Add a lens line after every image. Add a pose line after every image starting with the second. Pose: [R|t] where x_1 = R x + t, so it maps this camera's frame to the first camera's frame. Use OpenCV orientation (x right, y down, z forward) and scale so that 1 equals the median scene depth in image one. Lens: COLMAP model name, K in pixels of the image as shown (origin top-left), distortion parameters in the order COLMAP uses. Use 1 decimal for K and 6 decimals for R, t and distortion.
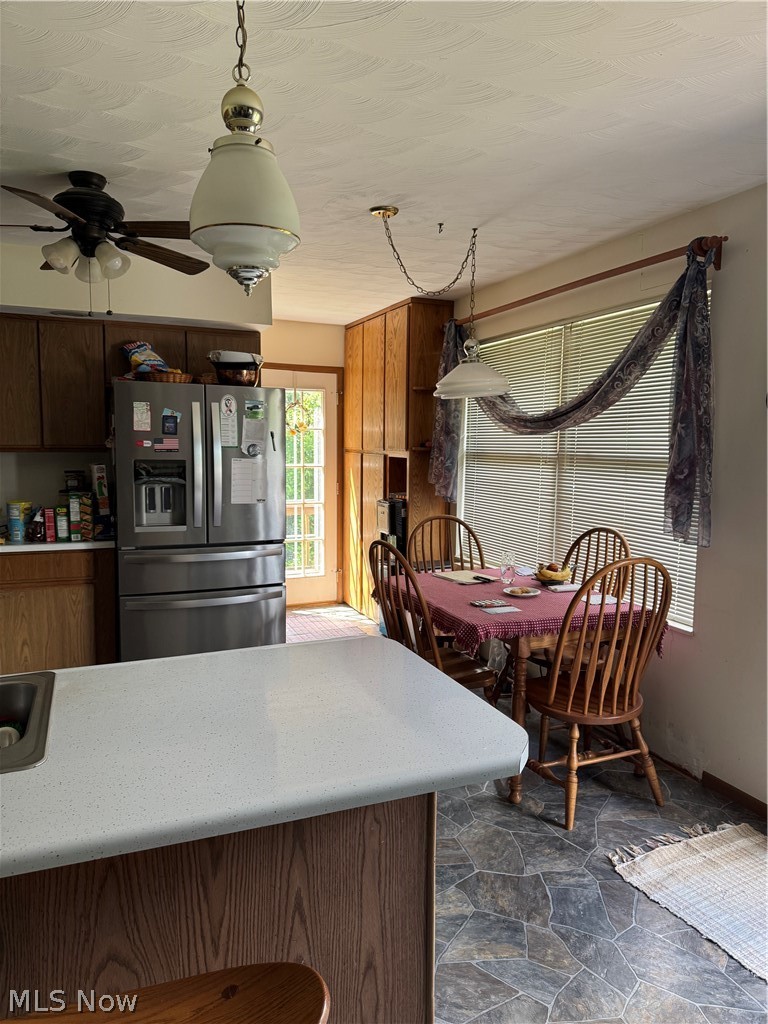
lens RADIAL K [[715.5, 0, 388.5], [0, 715.5, 516.1], [0, 0, 1]] dist [0.021085, -0.029862]
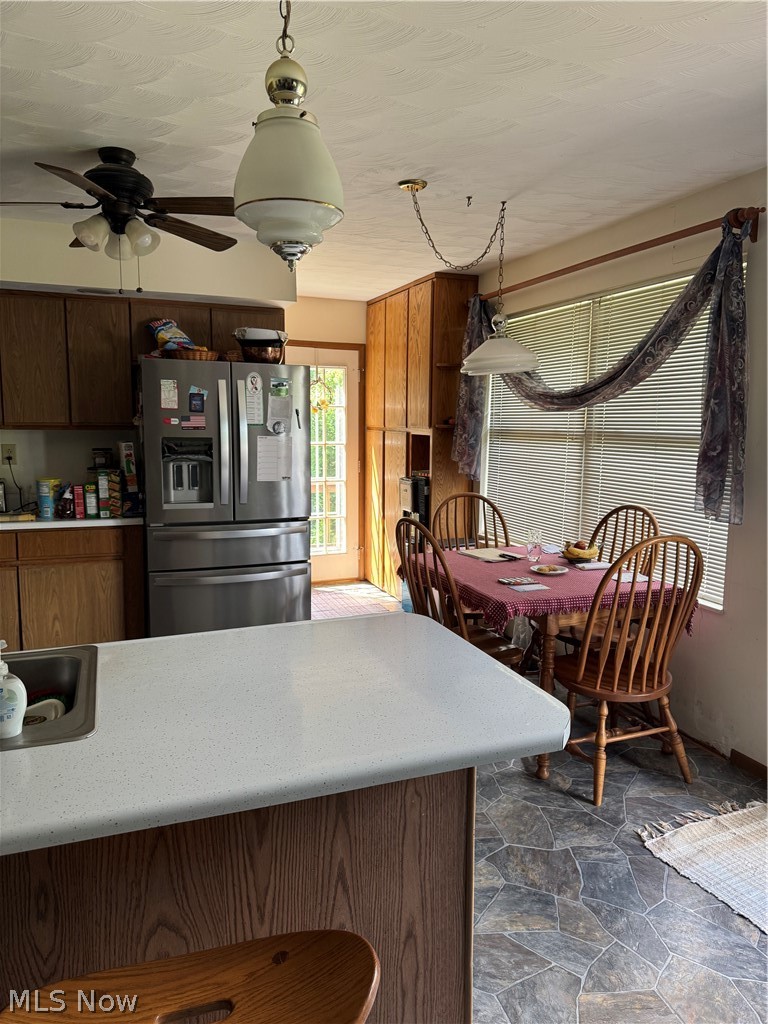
lens RADIAL K [[715.5, 0, 387.3], [0, 715.5, 513.0], [0, 0, 1]] dist [0.021085, -0.029862]
pose [[0.999689, 0.001231, -0.024921, -0.013936], [-0.000564, 0.999642, 0.026757, 0.000555], [0.024945, -0.026735, 0.999331, -0.000720]]
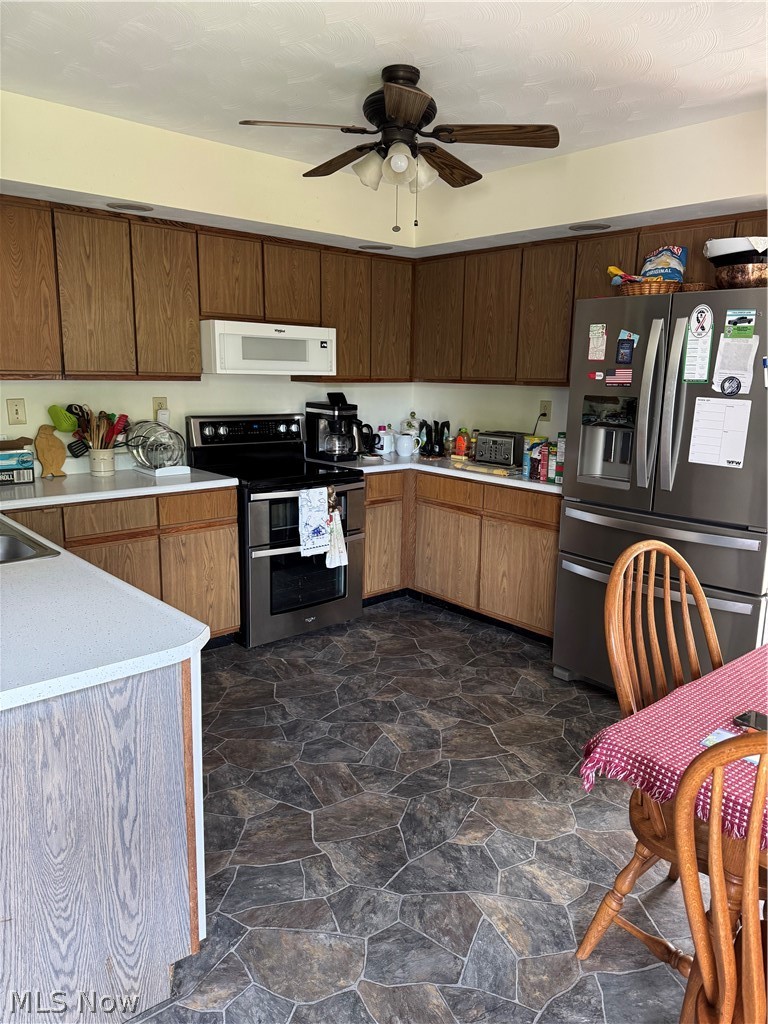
lens RADIAL K [[715.5, 0, 381.2], [0, 715.5, 520.1], [0, 0, 1]] dist [0.021085, -0.029862]
pose [[0.331379, 0.183767, -0.925428, 0.648117], [-0.107227, 0.981829, 0.156571, -0.071539], [0.937385, 0.047346, 0.345062, 0.862979]]
